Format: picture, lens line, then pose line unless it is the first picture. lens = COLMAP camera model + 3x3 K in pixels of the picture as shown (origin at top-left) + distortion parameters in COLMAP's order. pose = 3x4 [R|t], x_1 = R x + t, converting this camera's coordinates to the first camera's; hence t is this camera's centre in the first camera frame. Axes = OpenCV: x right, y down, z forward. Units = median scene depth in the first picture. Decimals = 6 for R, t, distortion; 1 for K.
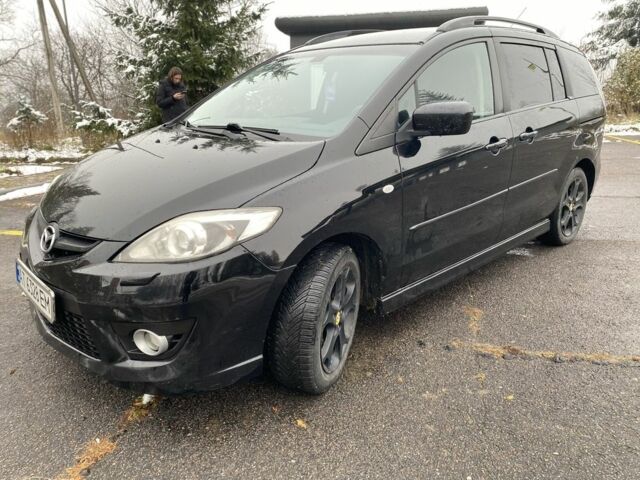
lens RADIAL K [[490.1, 0, 320.0], [0, 490.1, 240.0], [0, 0, 1]] dist [0.036420, -0.034552]
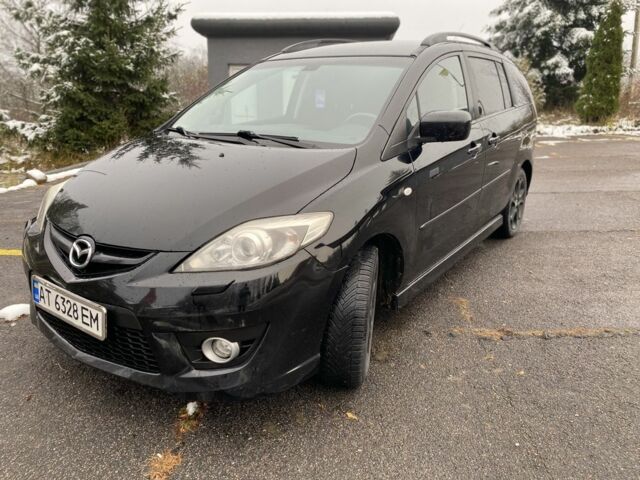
lens RADIAL K [[490.1, 0, 320.0], [0, 490.1, 240.0], [0, 0, 1]] dist [0.036420, -0.034552]
pose [[0.980001, -0.044901, 0.193861, -0.234648], [0.045697, 0.998955, 0.000367, -0.005882], [-0.193675, 0.008499, 0.981029, -0.020534]]
